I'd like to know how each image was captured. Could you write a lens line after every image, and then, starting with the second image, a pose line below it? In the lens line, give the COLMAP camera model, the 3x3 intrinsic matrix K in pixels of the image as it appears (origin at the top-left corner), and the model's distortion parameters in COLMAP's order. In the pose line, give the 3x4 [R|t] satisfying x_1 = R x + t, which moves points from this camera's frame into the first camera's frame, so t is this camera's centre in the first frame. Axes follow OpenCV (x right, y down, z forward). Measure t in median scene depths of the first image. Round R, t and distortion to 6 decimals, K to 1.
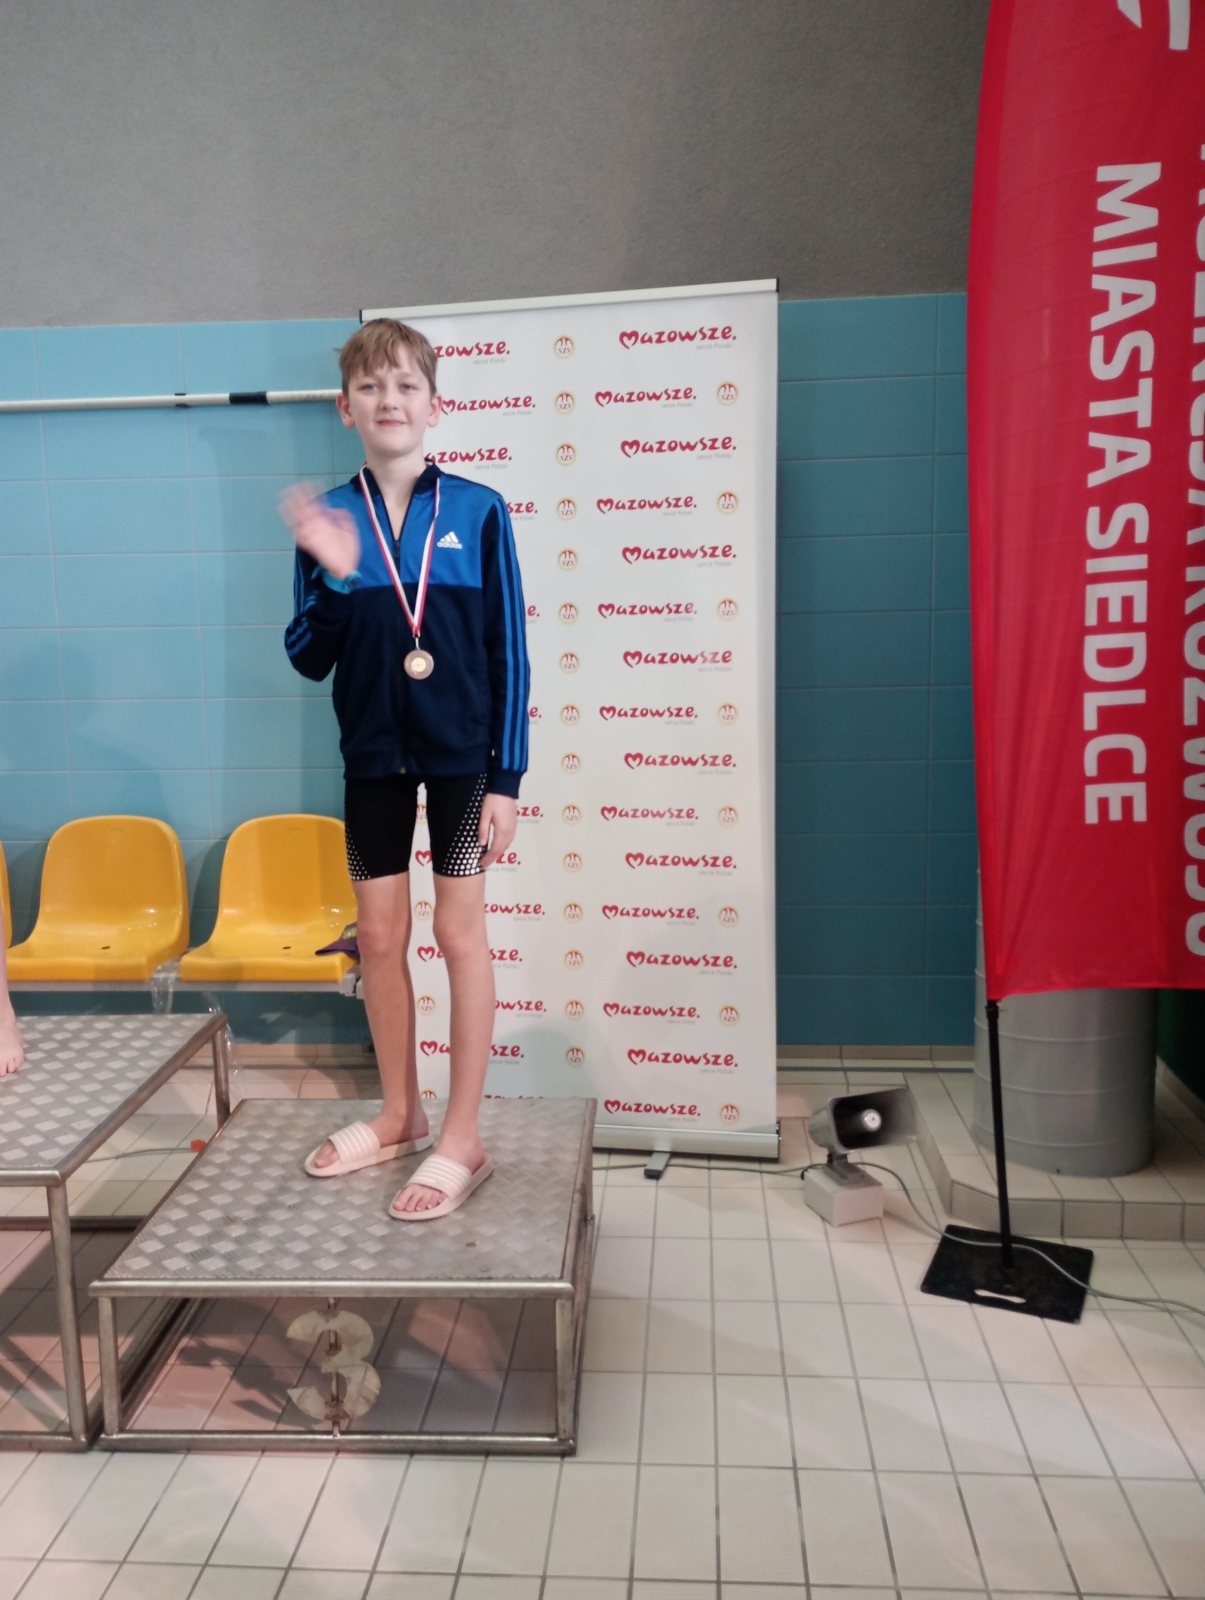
lens RADIAL K [[1310.2, 0, 592.0], [0, 1310.2, 804.8], [0, 0, 1]] dist [0.053220, -0.072822]
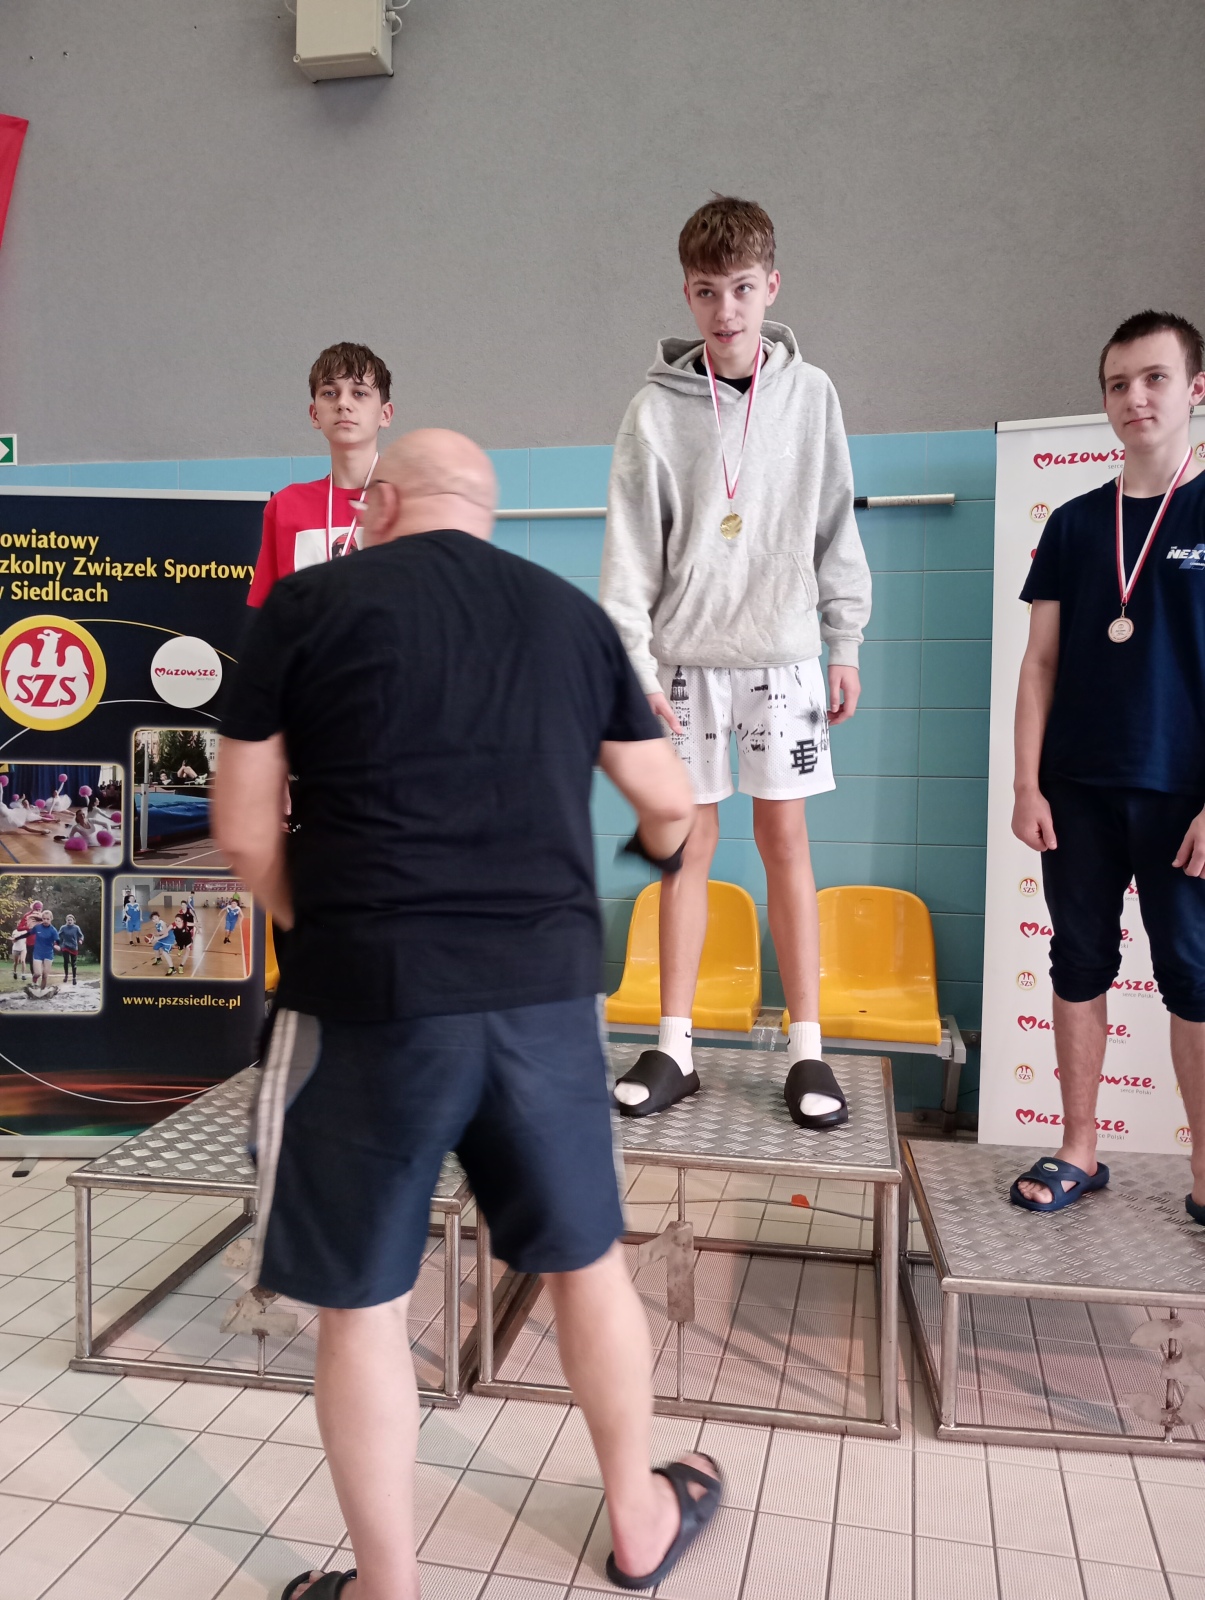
lens RADIAL K [[1310.2, 0, 585.7], [0, 1310.2, 806.2], [0, 0, 1]] dist [0.053220, -0.072822]
pose [[0.987541, 0.038041, -0.152693, -0.329739], [-0.052061, 0.994680, -0.088894, 0.055563], [0.148499, 0.095736, 0.984268, -0.092107]]
